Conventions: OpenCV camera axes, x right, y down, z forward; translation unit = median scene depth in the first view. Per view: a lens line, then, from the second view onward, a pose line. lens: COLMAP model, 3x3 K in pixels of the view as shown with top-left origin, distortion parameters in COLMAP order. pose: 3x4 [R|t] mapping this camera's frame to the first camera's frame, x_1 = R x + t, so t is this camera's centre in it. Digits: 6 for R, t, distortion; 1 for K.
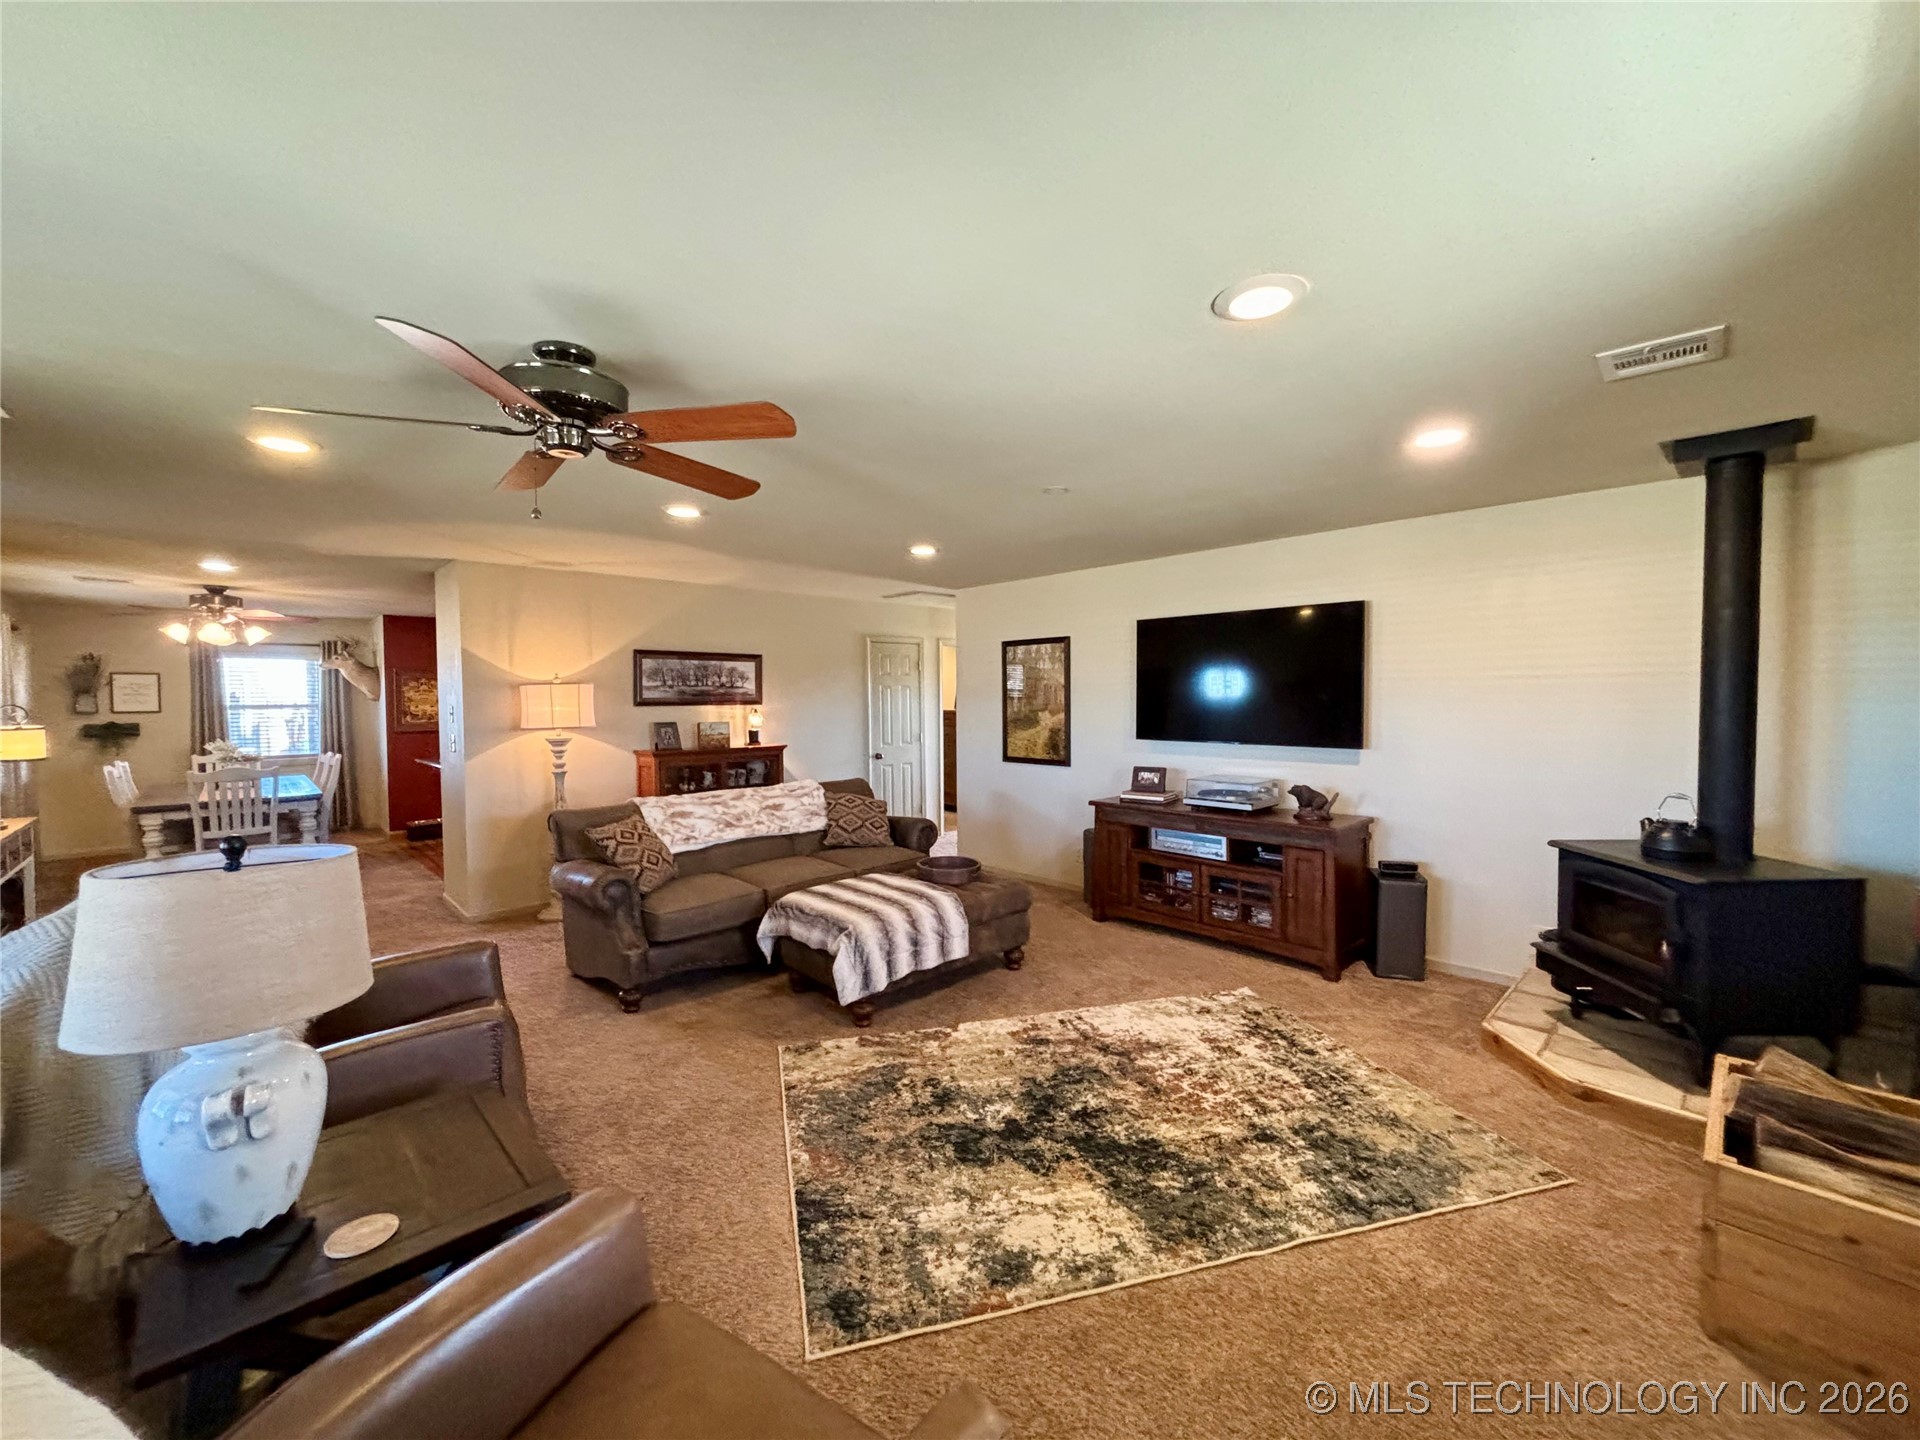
lens RADIAL K [[770.3, 0, 961.1], [0, 770.3, 714.2], [0, 0, 1]] dist [-0.000424, 0.001554]
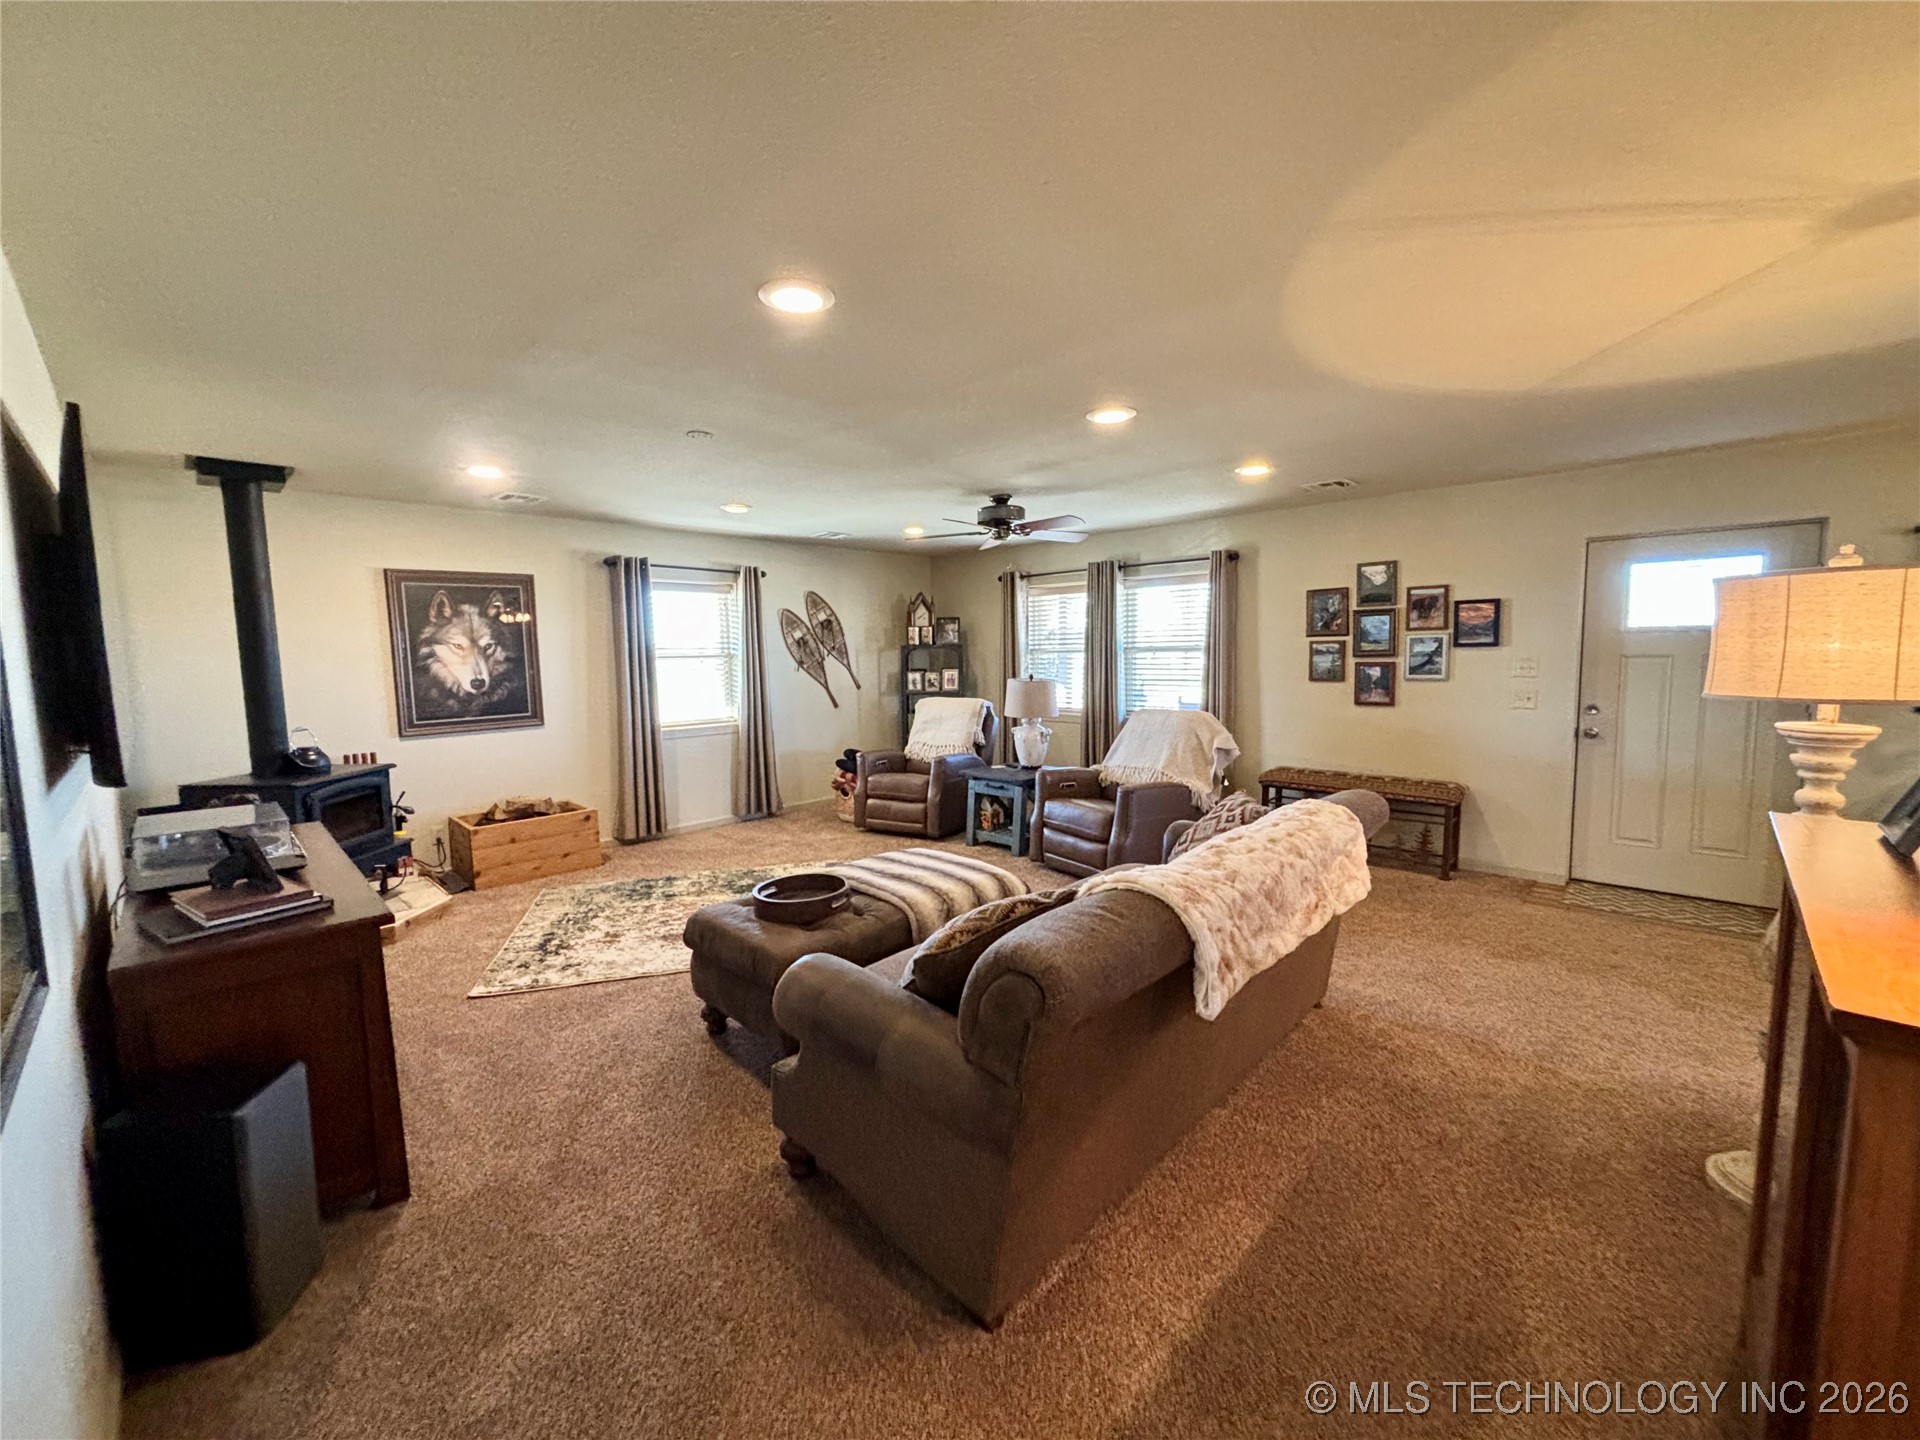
lens RADIAL K [[770.3, 0, 963.6], [0, 770.3, 728.0], [0, 0, 1]] dist [-0.000424, 0.001554]
pose [[-0.998997, 0.027493, -0.035349, -0.190536], [0.022665, 0.991204, 0.130386, -0.045765], [0.038623, 0.129454, -0.990833, 2.244153]]
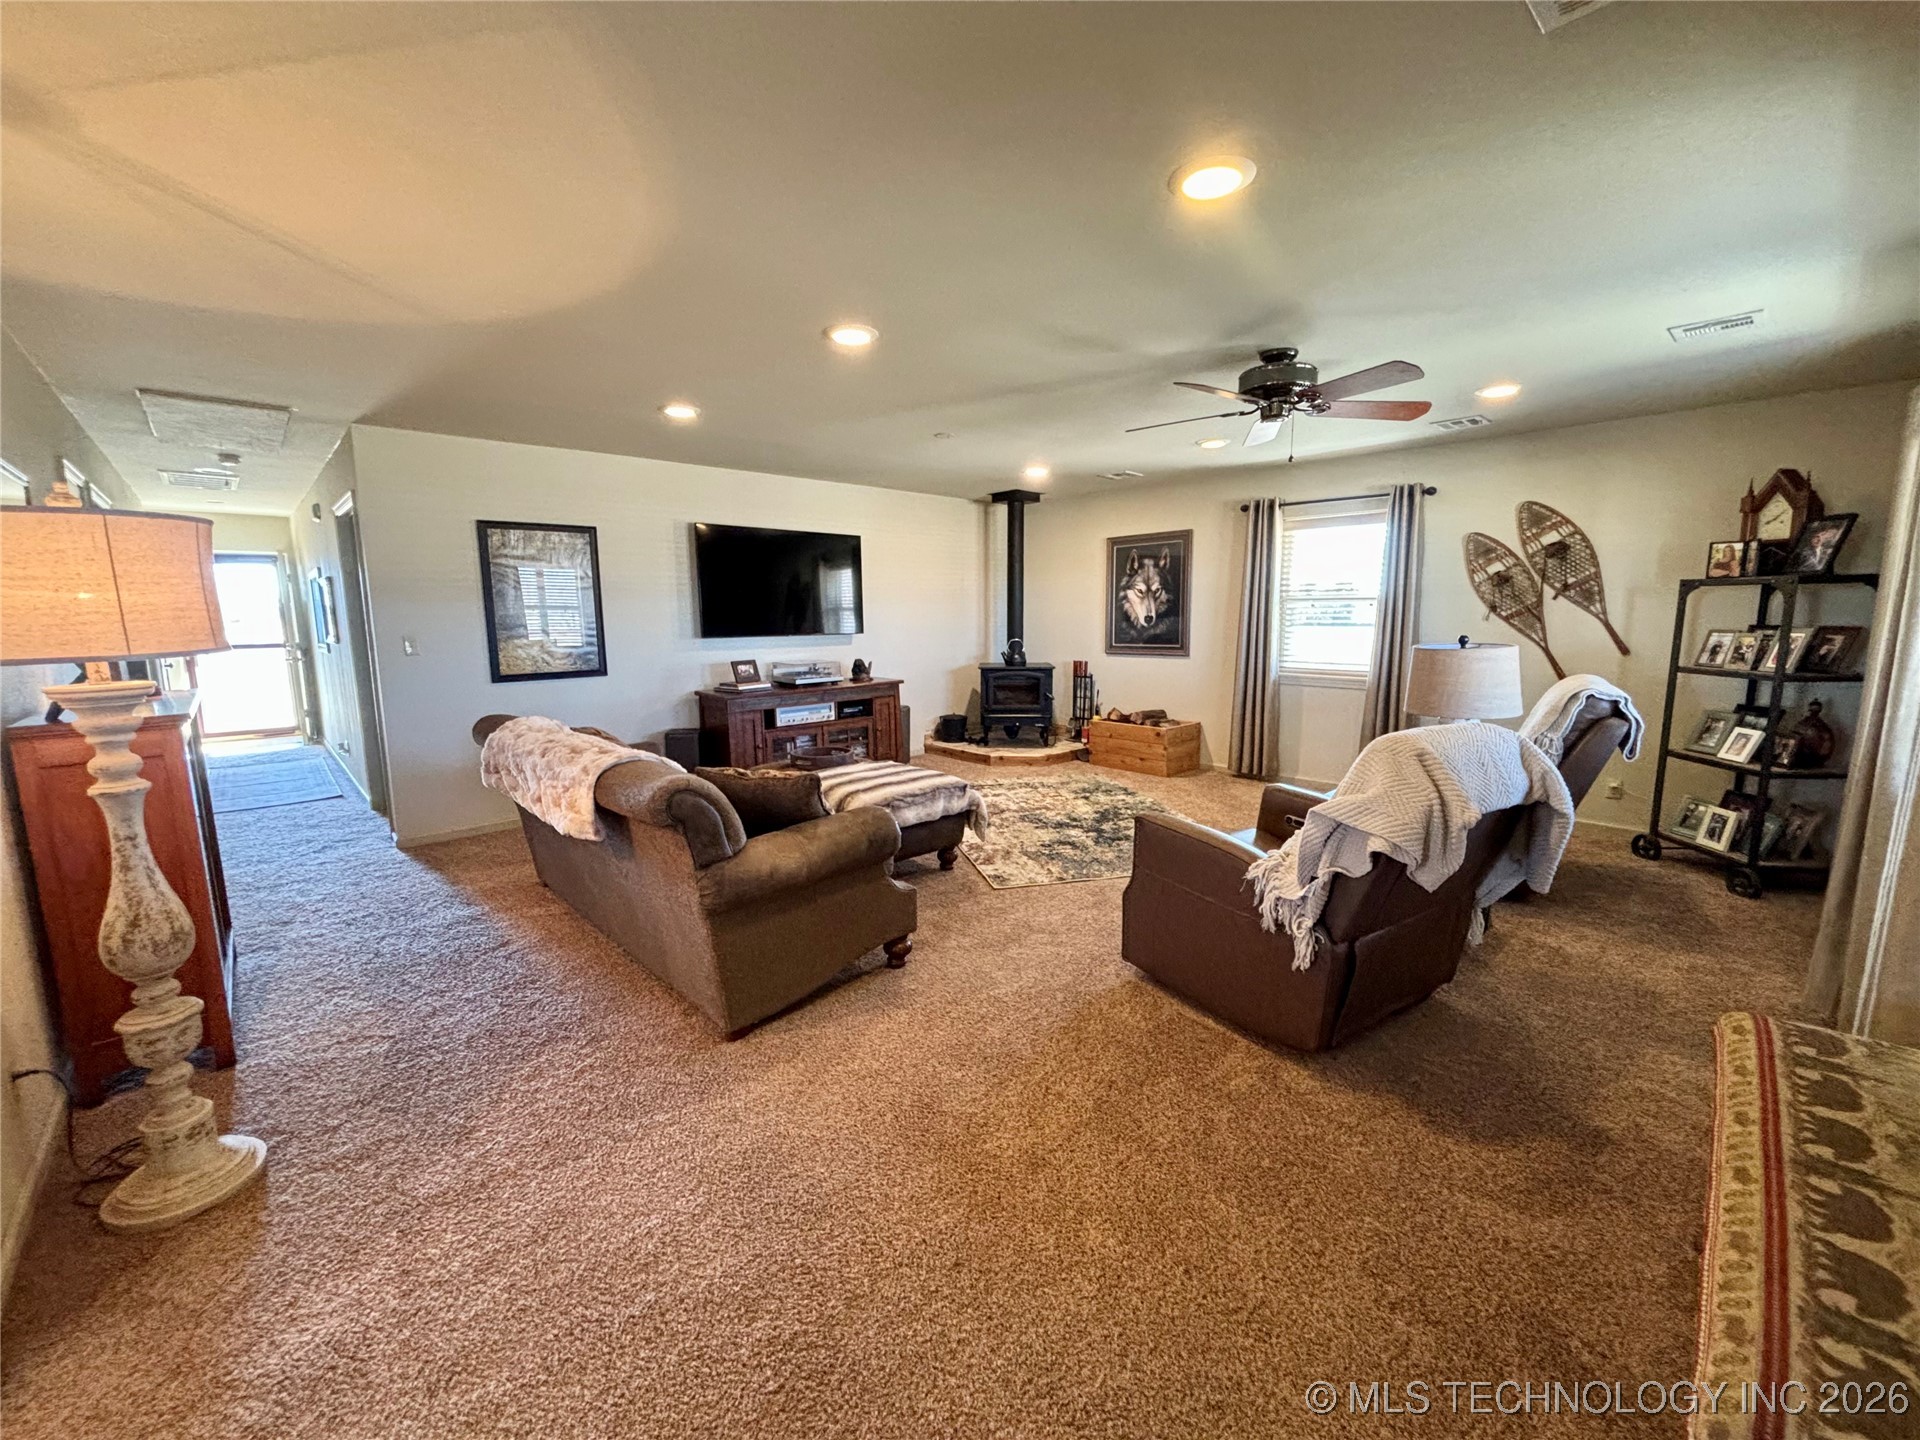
lens RADIAL K [[770.3, 0, 957.4], [0, 770.3, 724.0], [0, 0, 1]] dist [-0.000424, 0.001554]
pose [[0.010952, -0.137792, 0.990401, -1.411675], [0.034585, 0.989920, 0.137343, 0.027185], [-0.999342, 0.032749, 0.015607, 1.075002]]
